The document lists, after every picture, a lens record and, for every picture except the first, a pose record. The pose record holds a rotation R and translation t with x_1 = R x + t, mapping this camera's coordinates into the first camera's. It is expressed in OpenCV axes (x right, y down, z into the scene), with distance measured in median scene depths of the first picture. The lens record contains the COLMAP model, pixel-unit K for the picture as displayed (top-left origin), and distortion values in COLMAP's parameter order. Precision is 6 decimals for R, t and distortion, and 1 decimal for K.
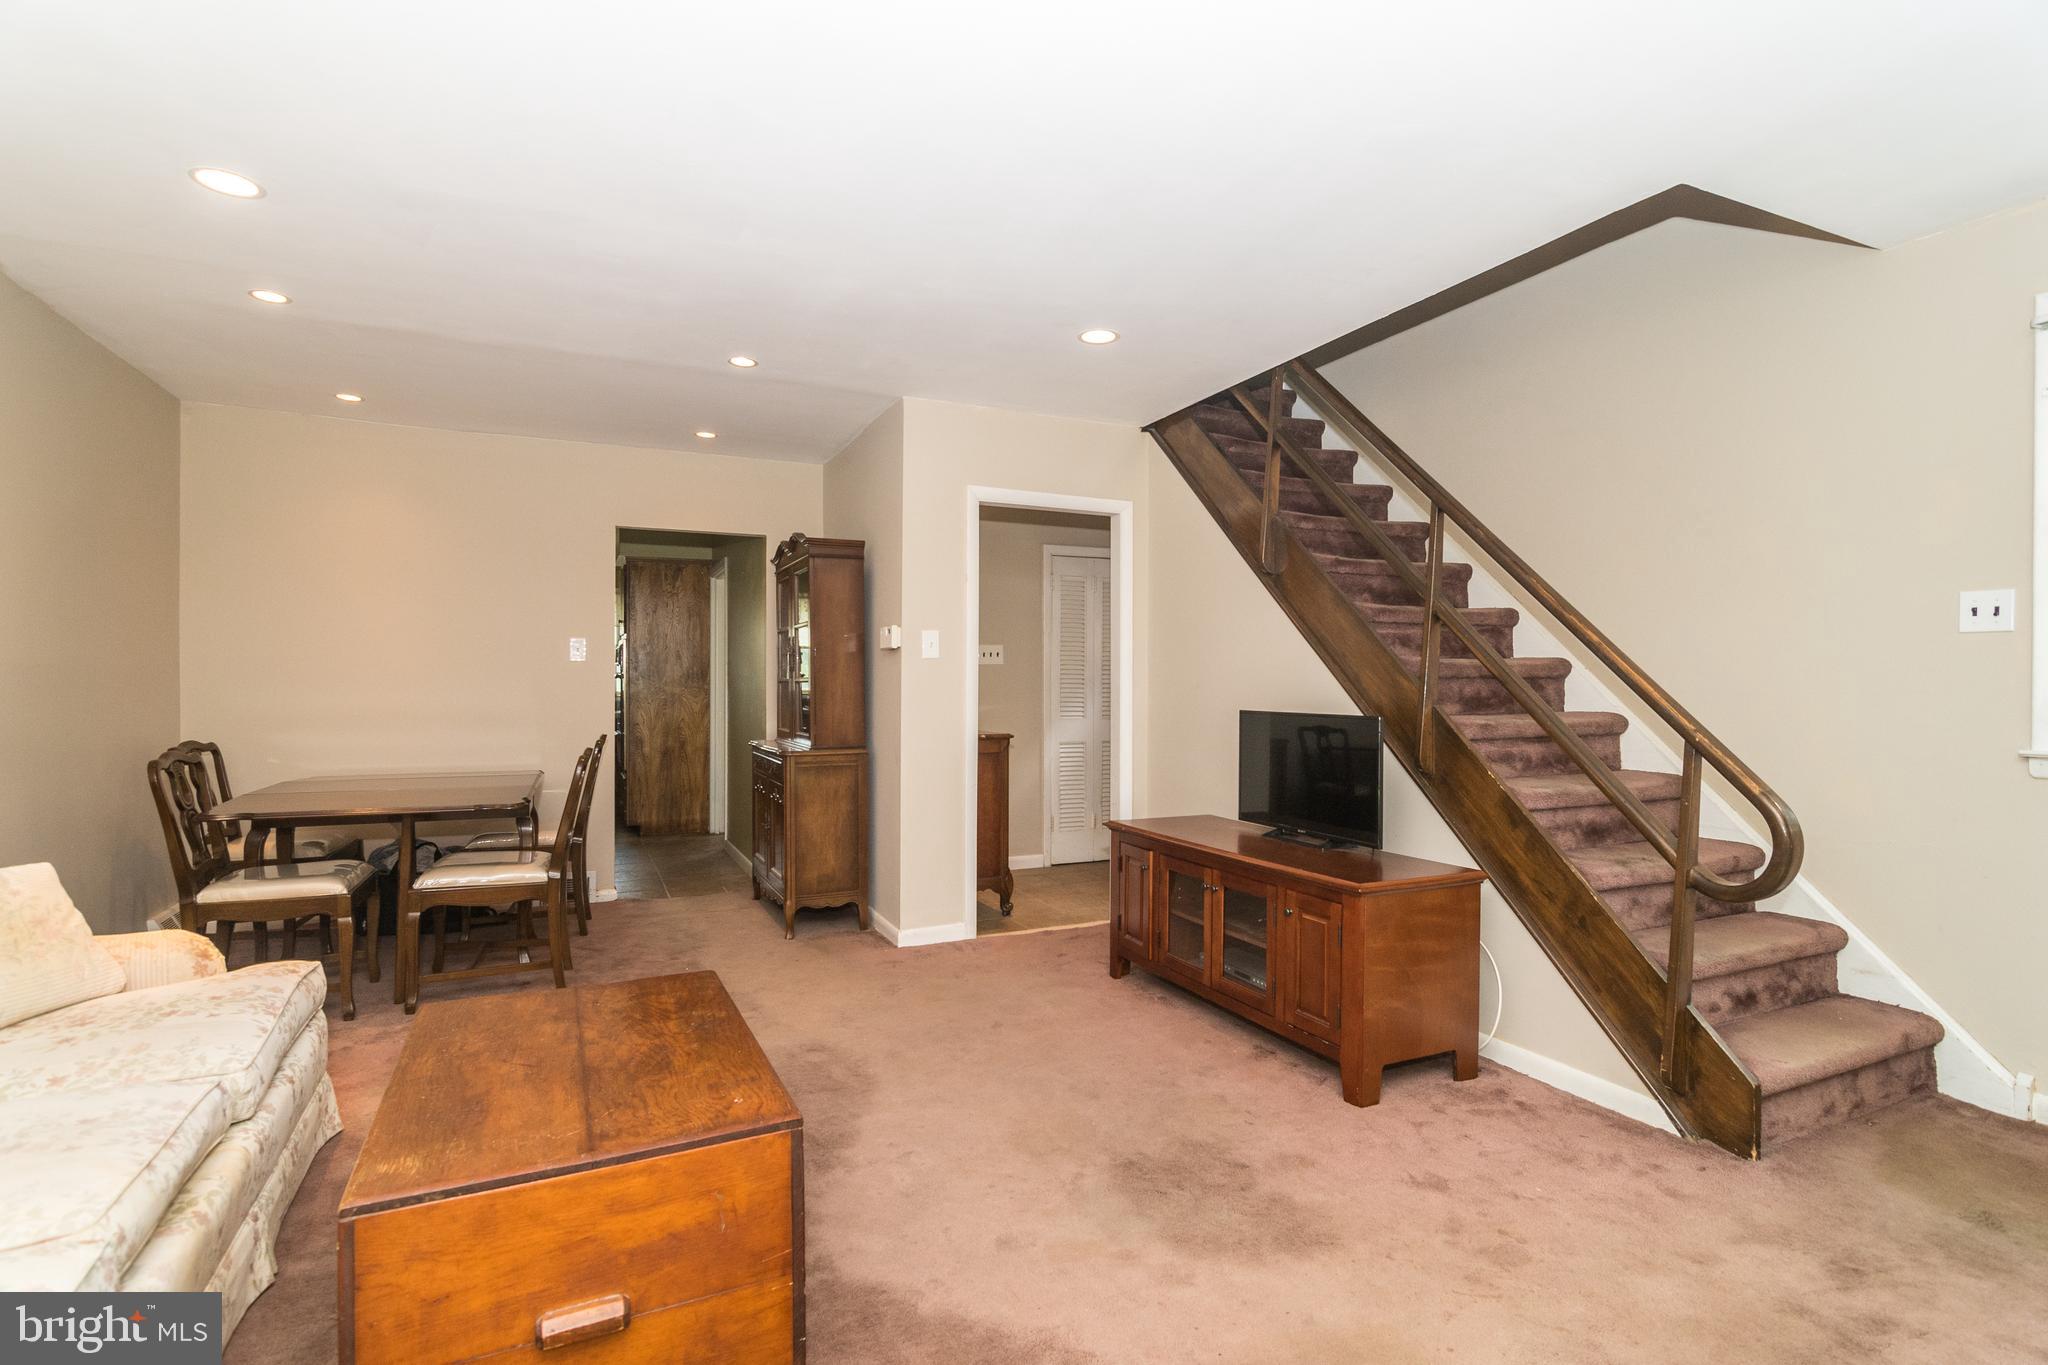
lens RADIAL K [[999.6, 0, 1037.5], [0, 999.6, 687.5], [0, 0, 1]] dist [-0.005508, 0.003306]
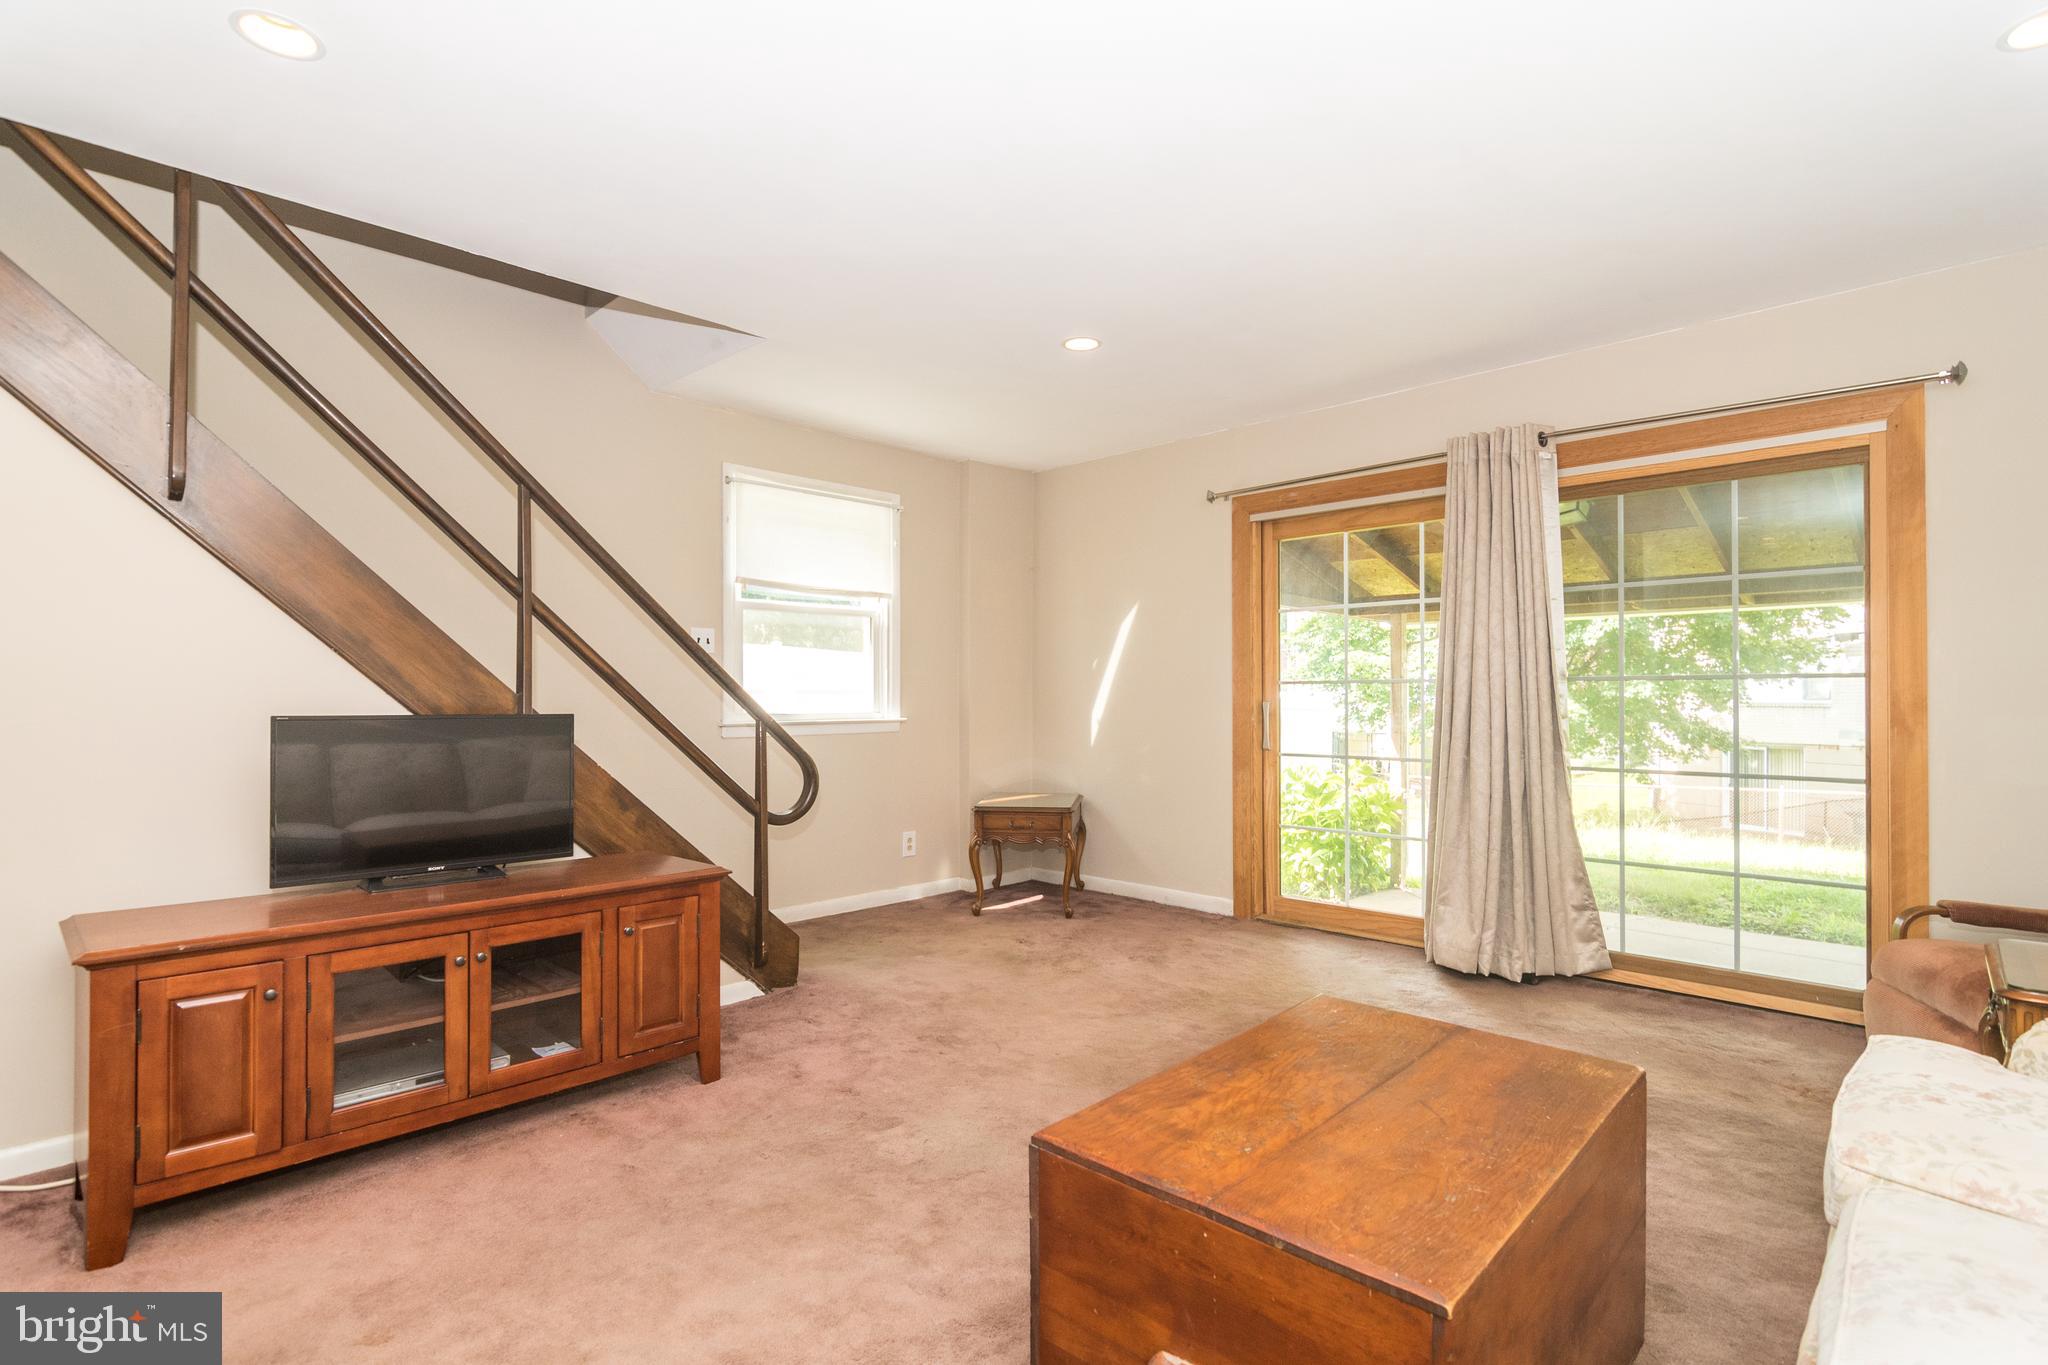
lens RADIAL K [[999.6, 0, 1037.9], [0, 999.6, 687.7], [0, 0, 1]] dist [-0.005508, 0.003306]
pose [[-0.369208, 0.006147, 0.929326, -0.706763], [0.001808, 0.999981, -0.005896, 0.010415], [-0.929345, -0.000496, -0.369213, 0.966227]]
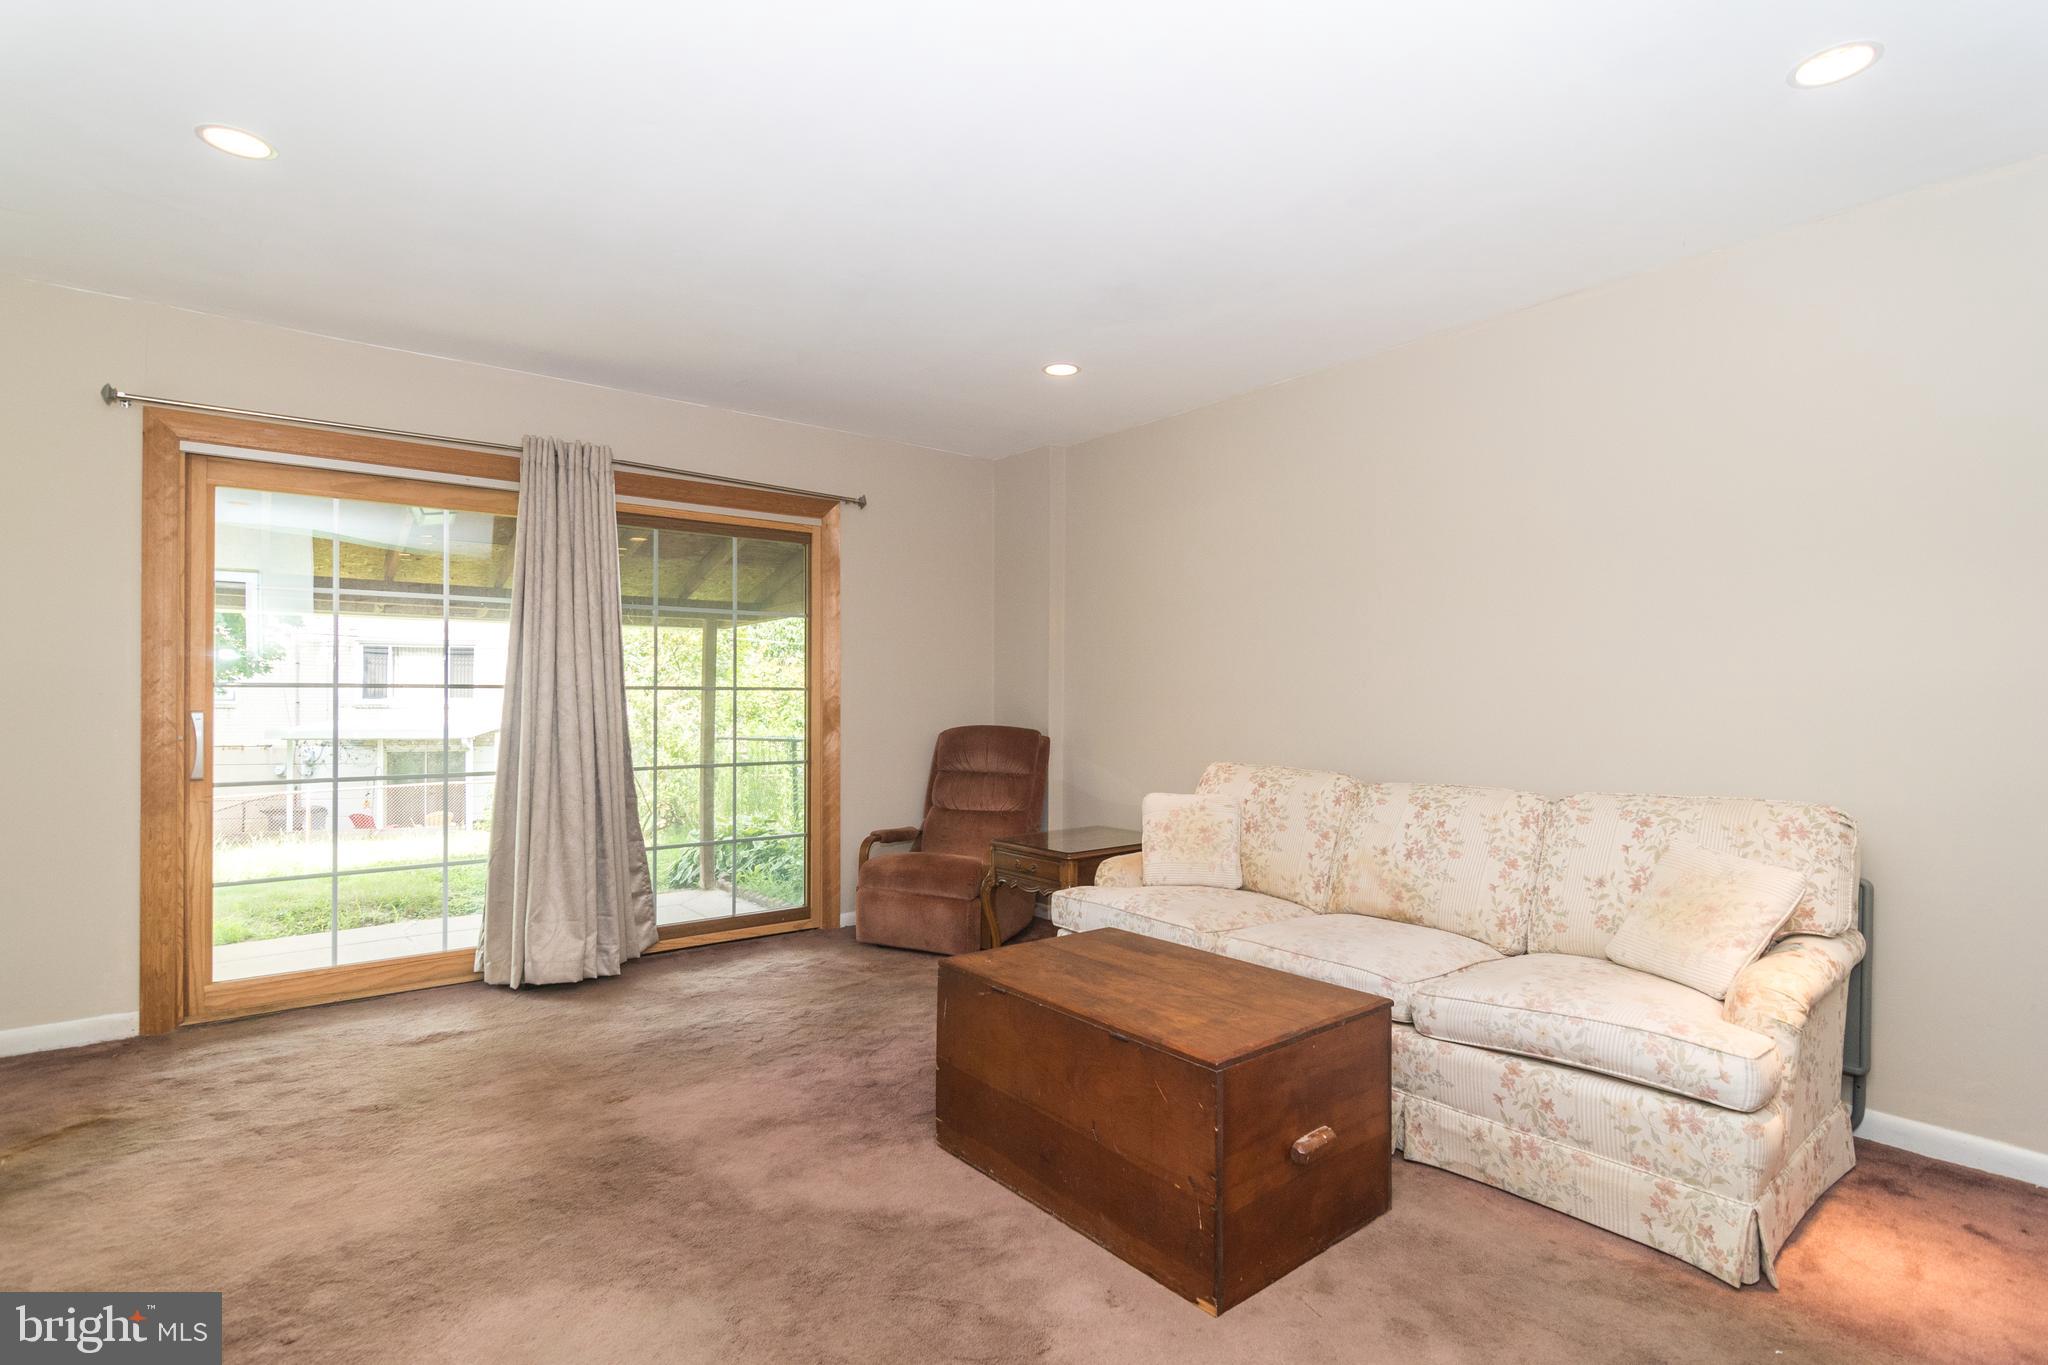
lens RADIAL K [[999.6, 0, 1028.0], [0, 999.6, 695.6], [0, 0, 1]] dist [-0.005508, 0.003306]
pose [[-0.967782, -0.006235, -0.251713, -0.296232], [-0.006327, 0.999980, -0.000442, 0.004458], [0.251711, 0.001165, -0.967802, 1.184489]]
